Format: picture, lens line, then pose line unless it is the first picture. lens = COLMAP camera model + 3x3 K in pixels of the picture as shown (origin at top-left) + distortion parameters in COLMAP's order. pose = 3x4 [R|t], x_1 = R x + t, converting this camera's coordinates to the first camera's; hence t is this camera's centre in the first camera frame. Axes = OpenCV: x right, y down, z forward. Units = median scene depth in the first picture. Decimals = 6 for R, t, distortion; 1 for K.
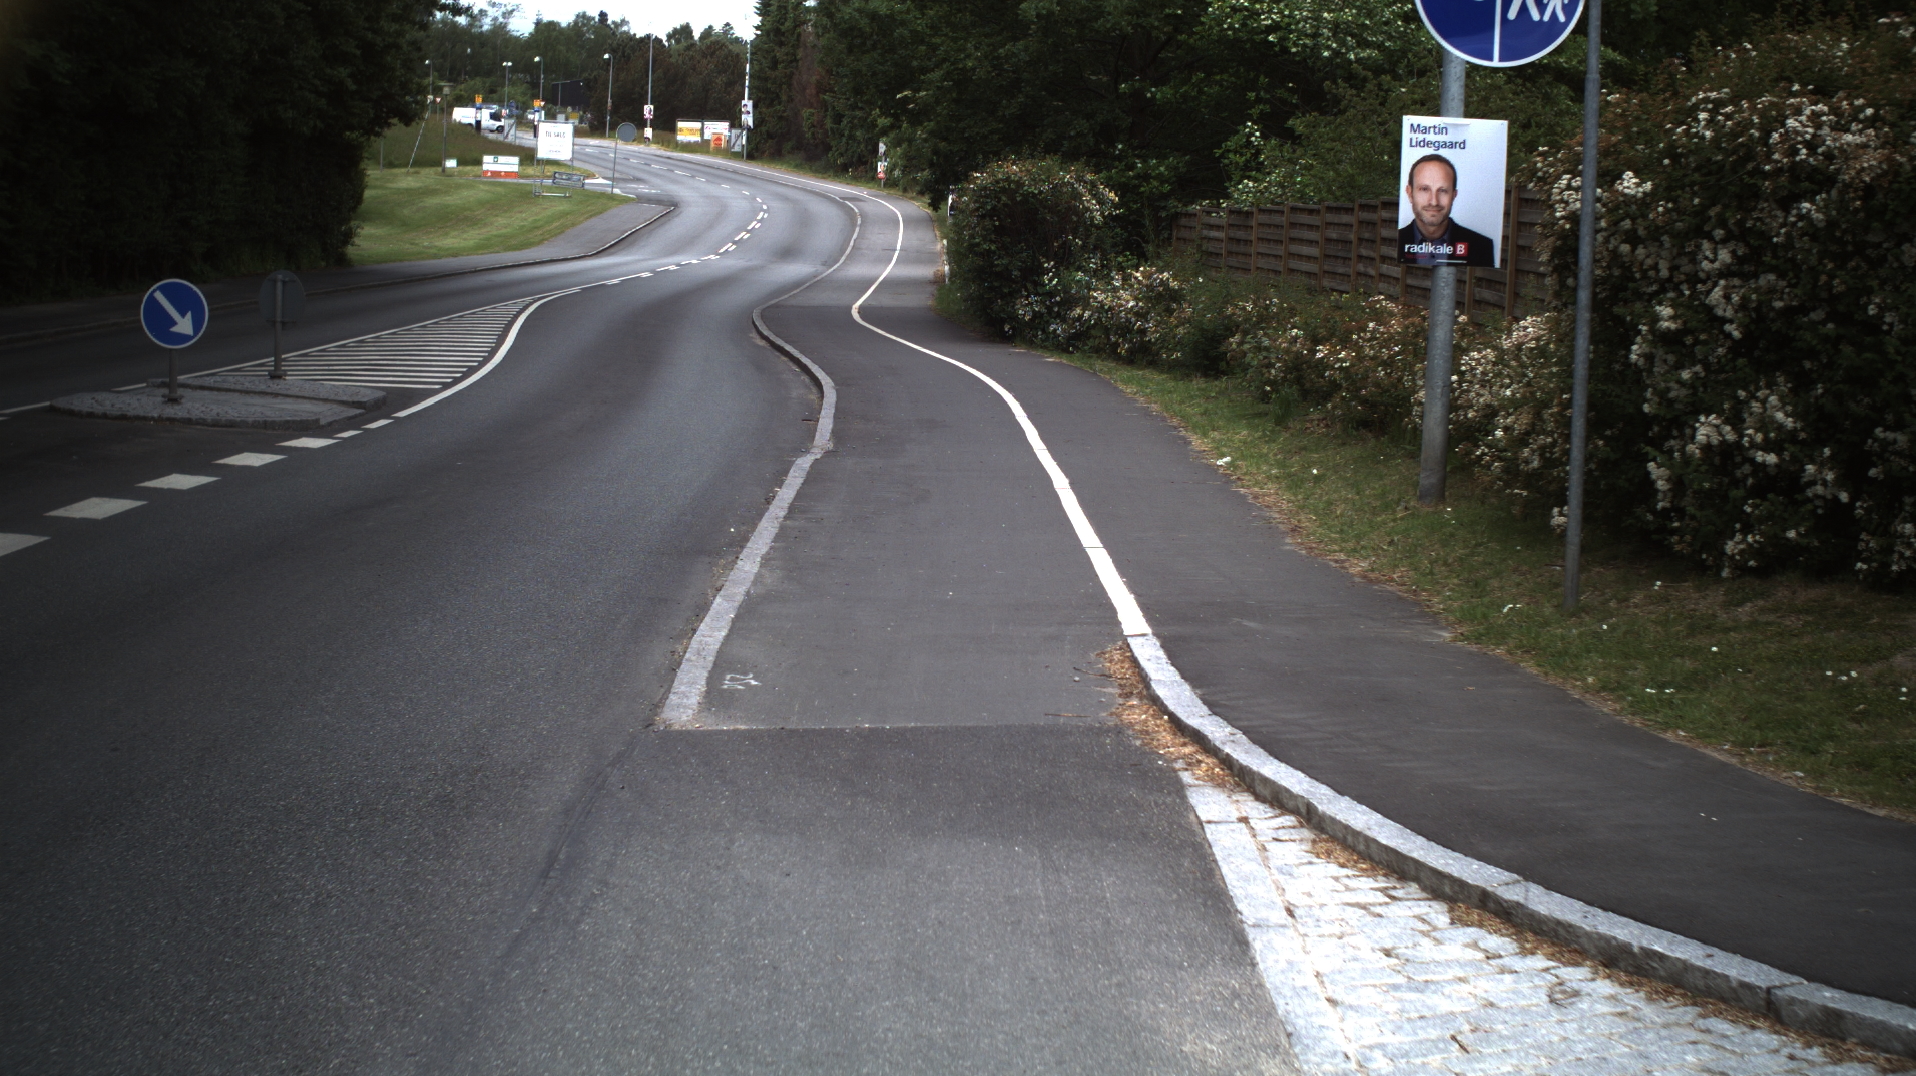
lens RADIAL K [[3481.2, 0, 958.0], [0, 3481.2, 538.0], [0, 0, 1]] dist [-0.290705, 0.404542]
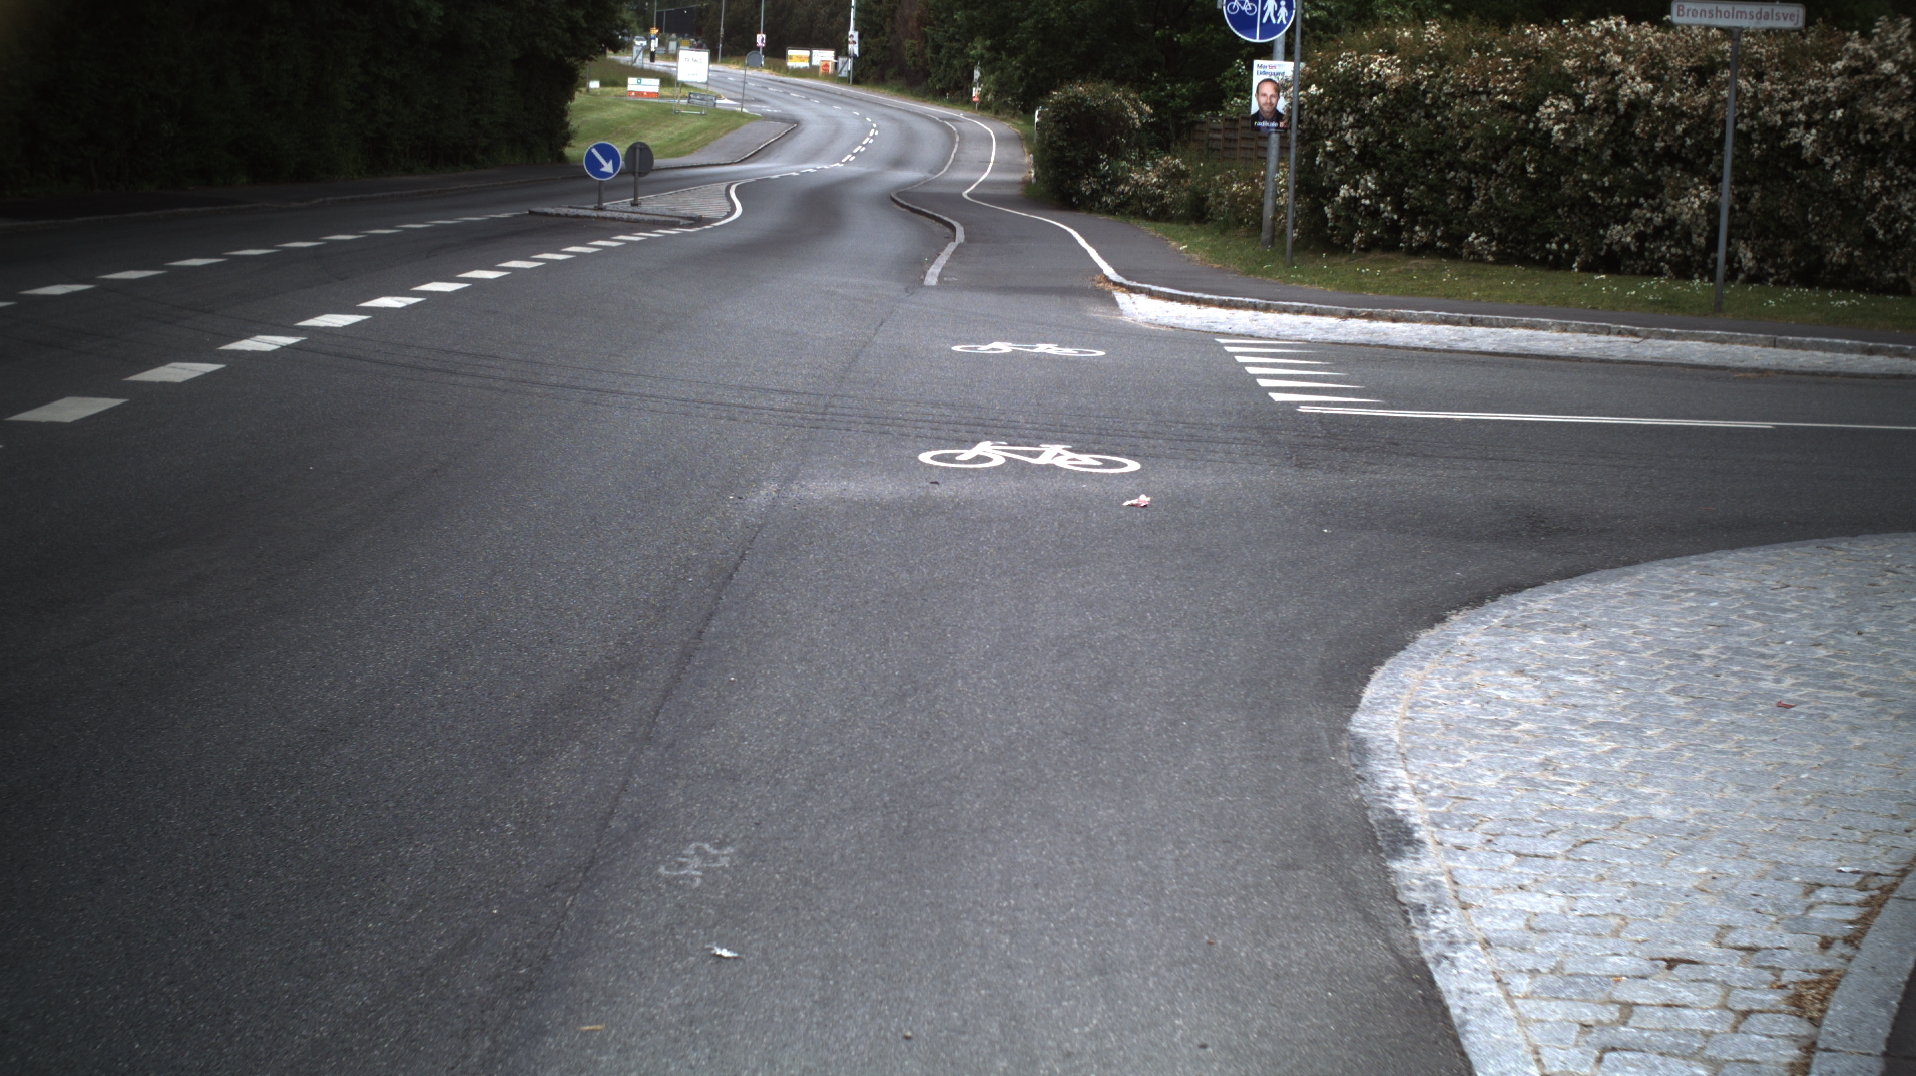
lens RADIAL K [[3481.2, 0, 958.0], [0, 3481.2, 538.0], [0, 0, 1]] dist [-0.290705, 0.404542]
pose [[0.999641, 0.012436, -0.023743, 0.001855], [-0.011942, 0.999712, 0.020813, 0.051873], [0.023995, -0.020522, 0.999501, -0.454810]]
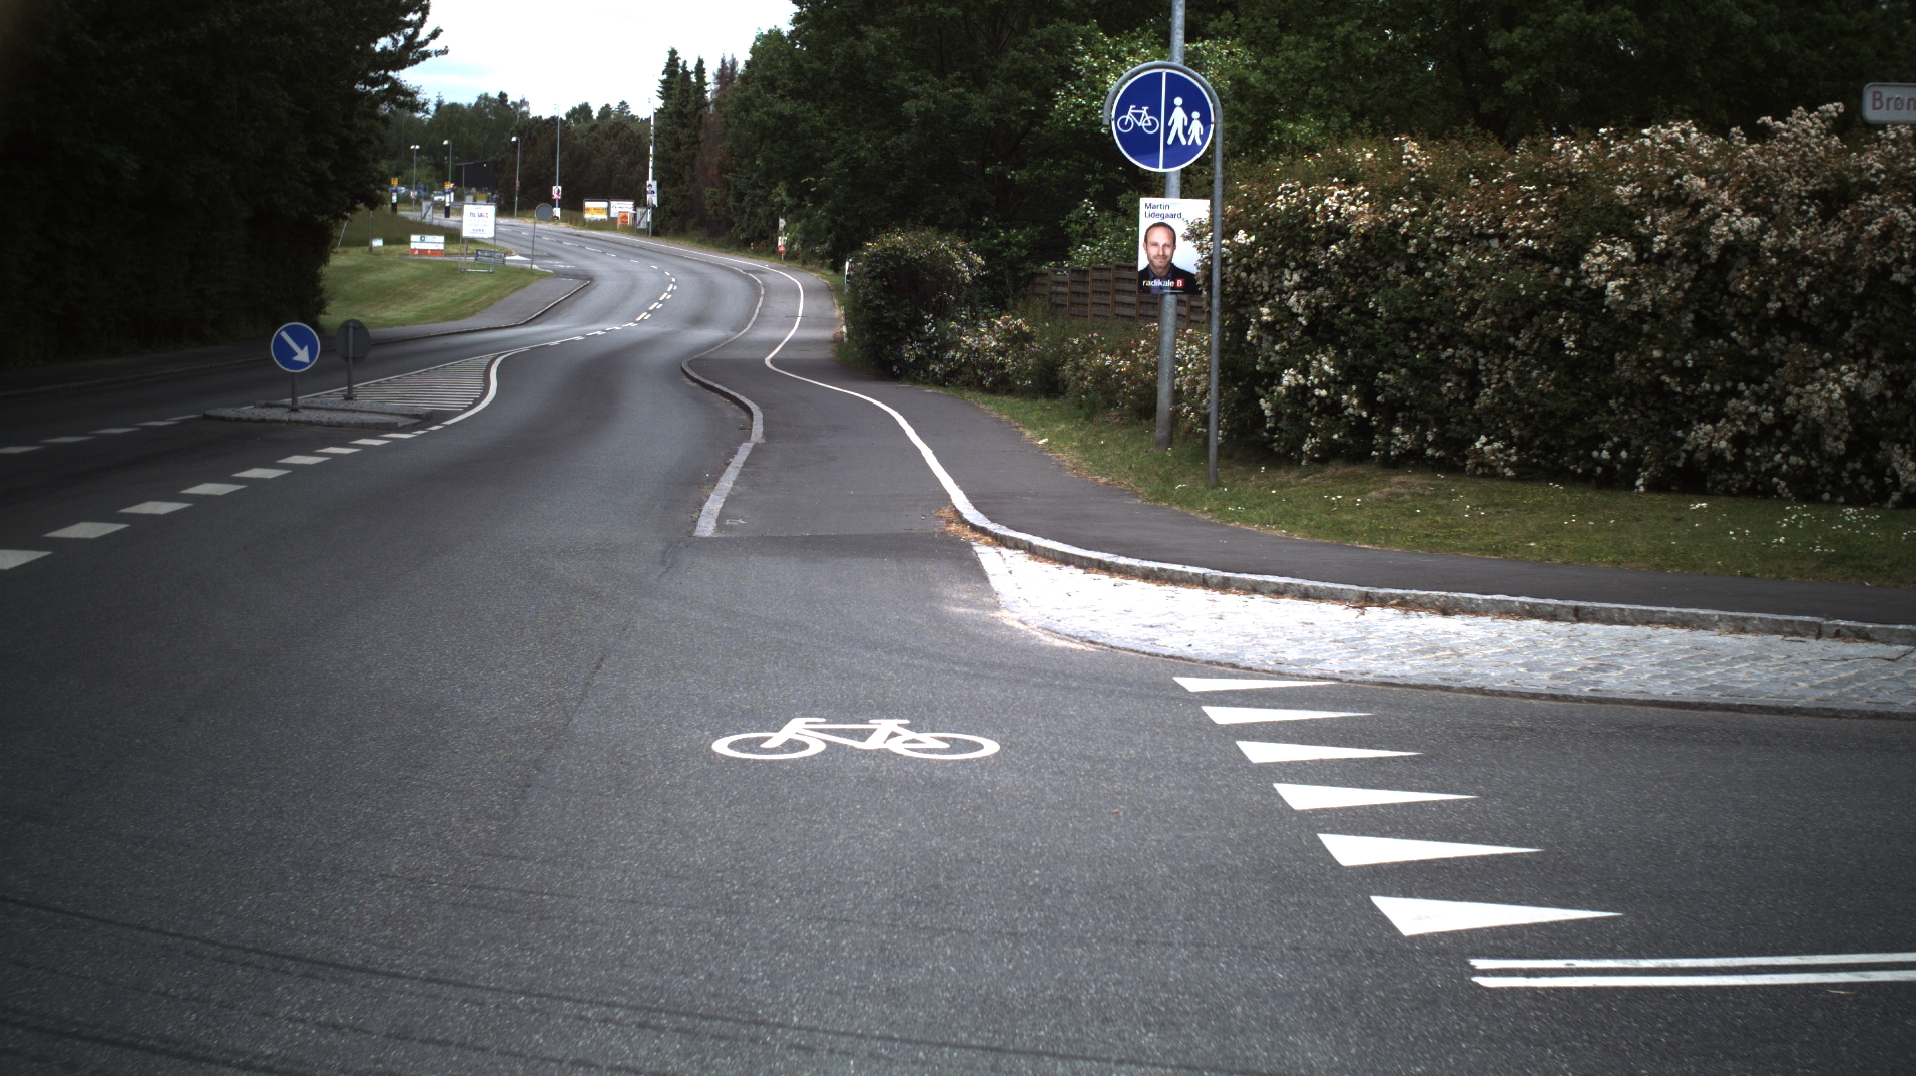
lens RADIAL K [[3481.2, 0, 958.0], [0, 3481.2, 538.0], [0, 0, 1]] dist [-0.290705, 0.404542]
pose [[0.999476, -0.014980, 0.028677, 0.000185], [0.015581, 0.999661, -0.020872, 0.025711], [-0.028354, 0.021308, 0.999371, -0.229624]]
